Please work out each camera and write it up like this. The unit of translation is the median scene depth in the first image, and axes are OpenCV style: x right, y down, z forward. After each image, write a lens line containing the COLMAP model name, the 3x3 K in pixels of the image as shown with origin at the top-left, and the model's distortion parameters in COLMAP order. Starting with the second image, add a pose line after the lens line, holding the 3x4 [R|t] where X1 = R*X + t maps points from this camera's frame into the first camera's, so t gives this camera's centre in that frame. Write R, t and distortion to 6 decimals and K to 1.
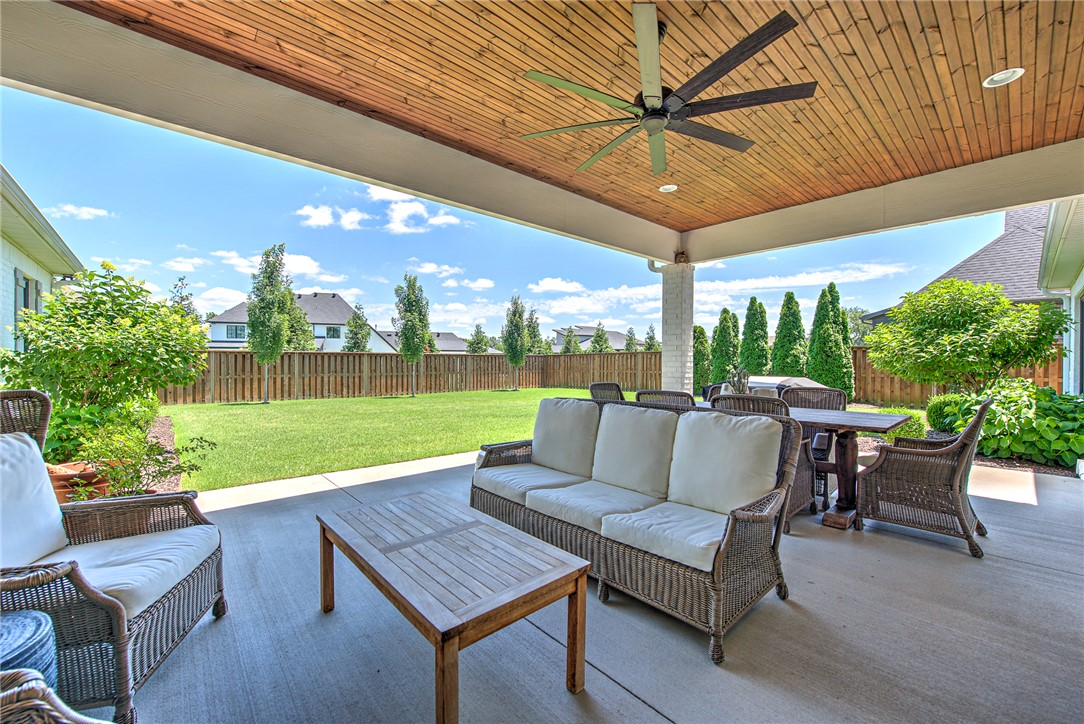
lens RADIAL K [[432.2, 0, 544.4], [0, 432.2, 358.6], [0, 0, 1]] dist [-0.003229, -0.001055]
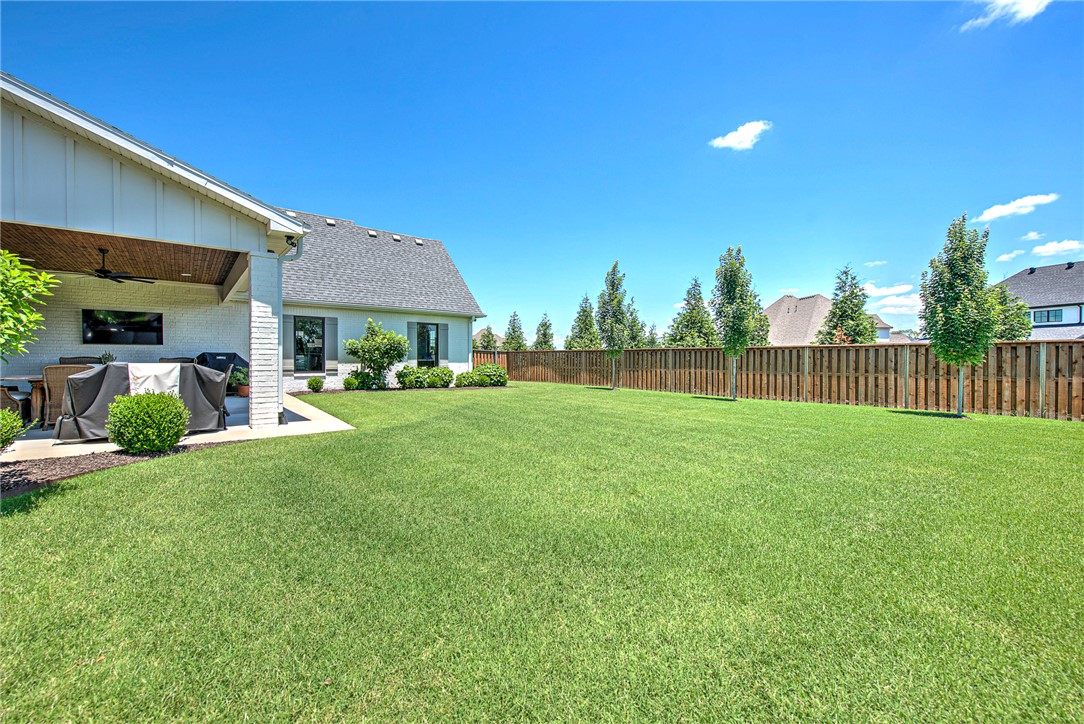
lens RADIAL K [[432.2, 0, 541.5], [0, 432.2, 361.1], [0, 0, 1]] dist [-0.003229, -0.001055]
pose [[-0.056998, 0.007254, -0.998348, 0.510069], [0.002886, 0.999971, 0.007101, 0.007674], [0.998370, -0.002476, -0.057017, 0.692655]]
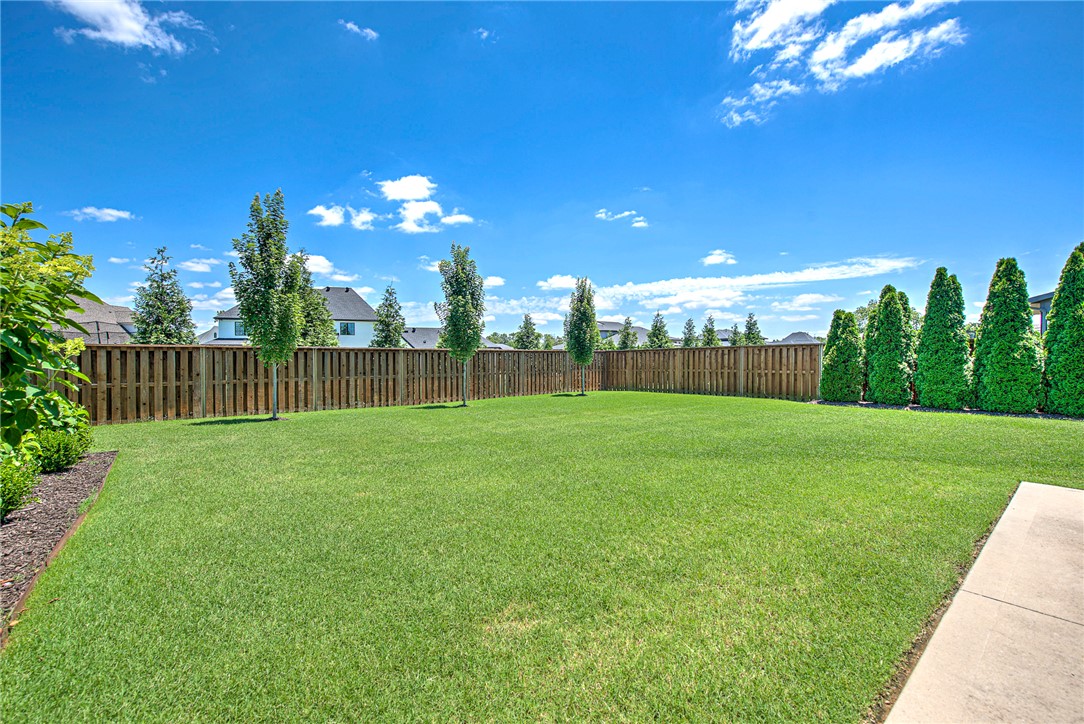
lens RADIAL K [[432.2, 0, 544.4], [0, 432.2, 363.2], [0, 0, 1]] dist [-0.003229, -0.001055]
pose [[0.999748, -0.004820, -0.021925, -0.143386], [0.005178, 0.999854, 0.016288, 0.001272], [0.021844, -0.016398, 0.999627, 0.233512]]
